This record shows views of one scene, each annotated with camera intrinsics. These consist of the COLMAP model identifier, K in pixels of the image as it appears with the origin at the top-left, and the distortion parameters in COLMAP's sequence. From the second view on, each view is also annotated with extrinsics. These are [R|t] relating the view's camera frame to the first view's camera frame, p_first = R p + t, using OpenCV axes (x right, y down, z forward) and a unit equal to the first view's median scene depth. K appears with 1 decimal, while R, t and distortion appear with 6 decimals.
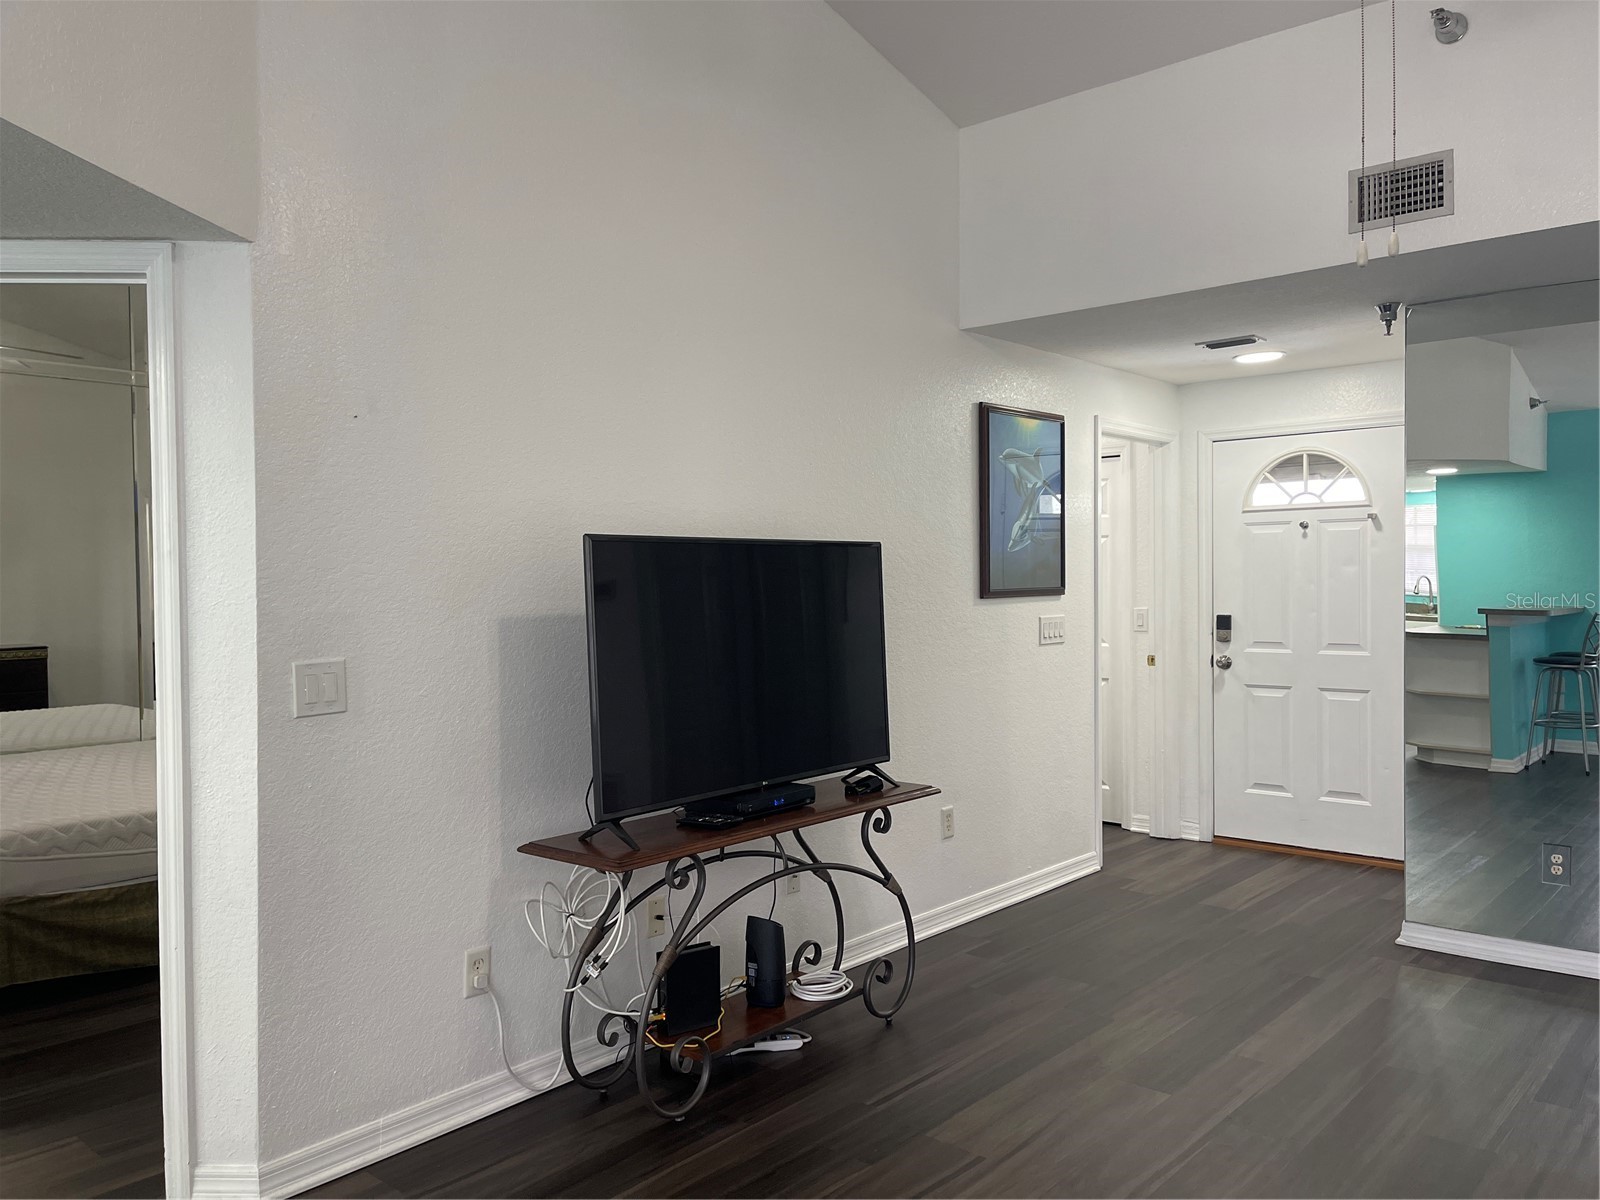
lens RADIAL K [[1218.6, 0, 799.2], [0, 1218.6, 609.6], [0, 0, 1]] dist [0.075920, -0.067808]
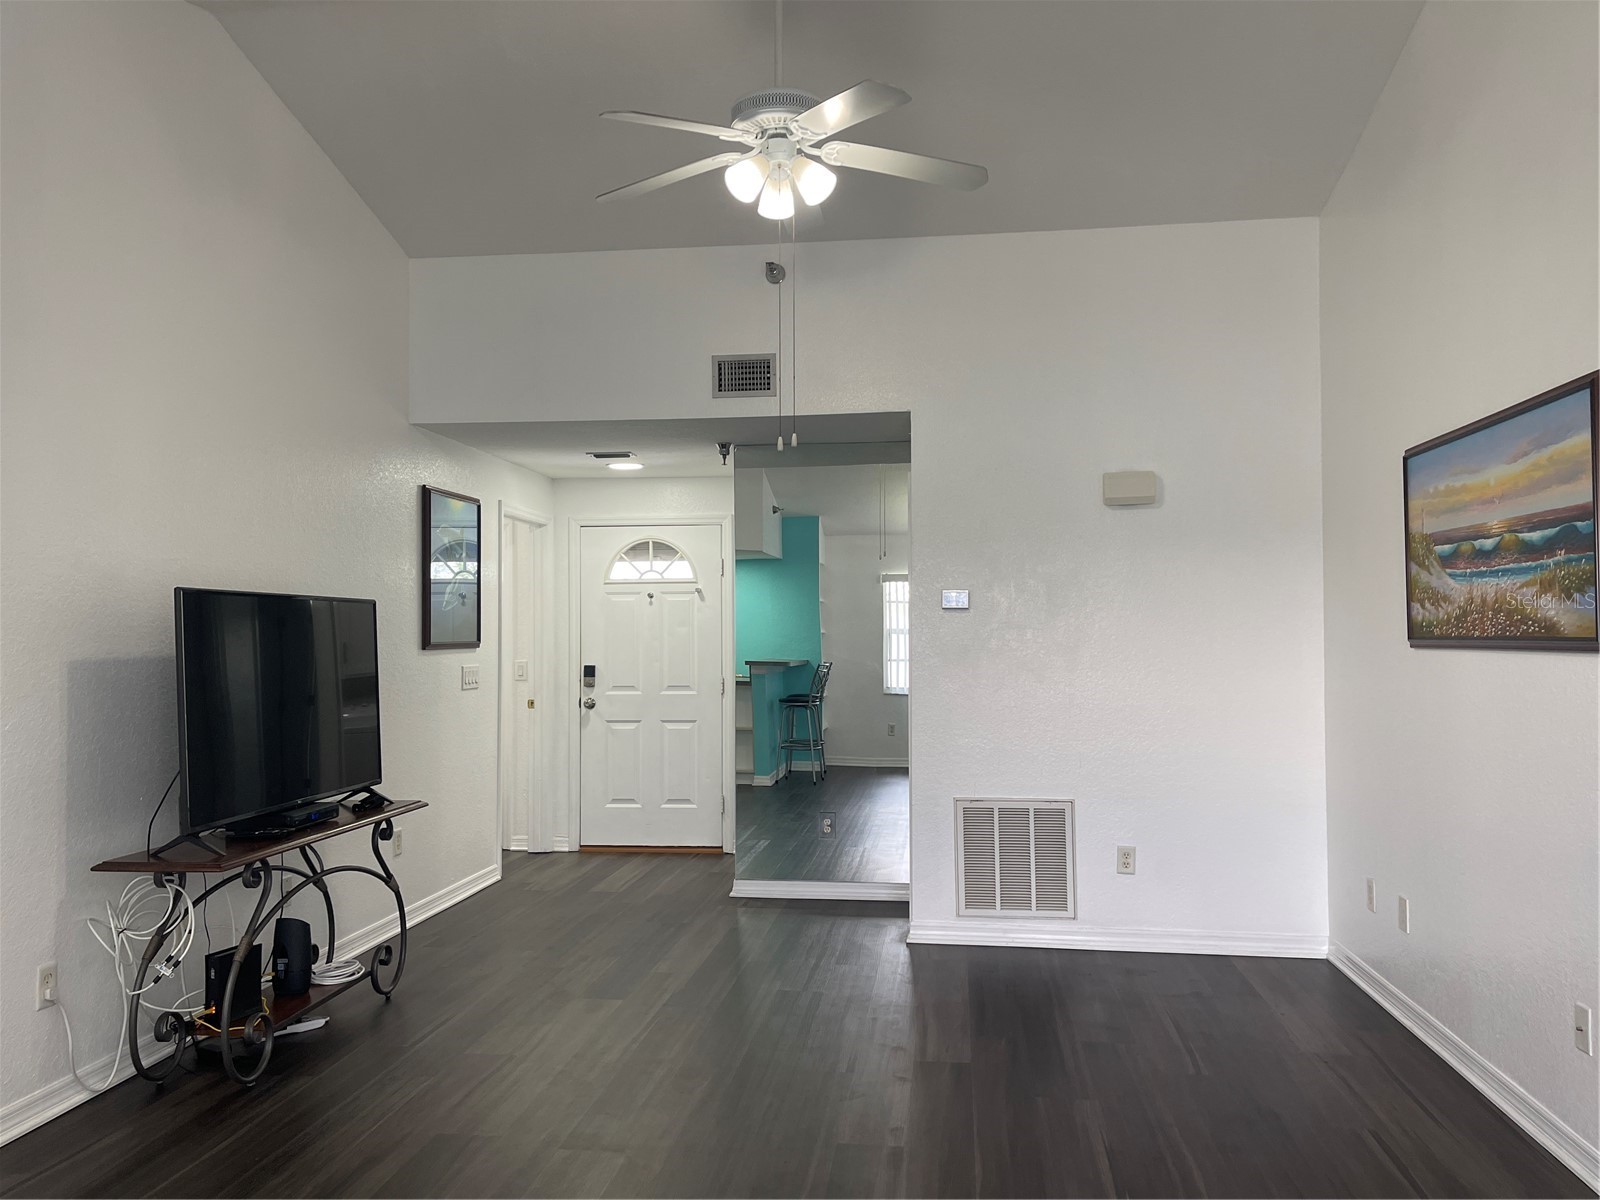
lens RADIAL K [[1218.6, 0, 799.2], [0, 1218.6, 609.6], [0, 0, 1]] dist [0.075920, -0.067808]
pose [[0.833315, 0.019172, 0.552465, -0.223885], [0.010223, 0.998693, -0.050076, 0.016710], [-0.552703, 0.047377, 0.832030, -0.207795]]
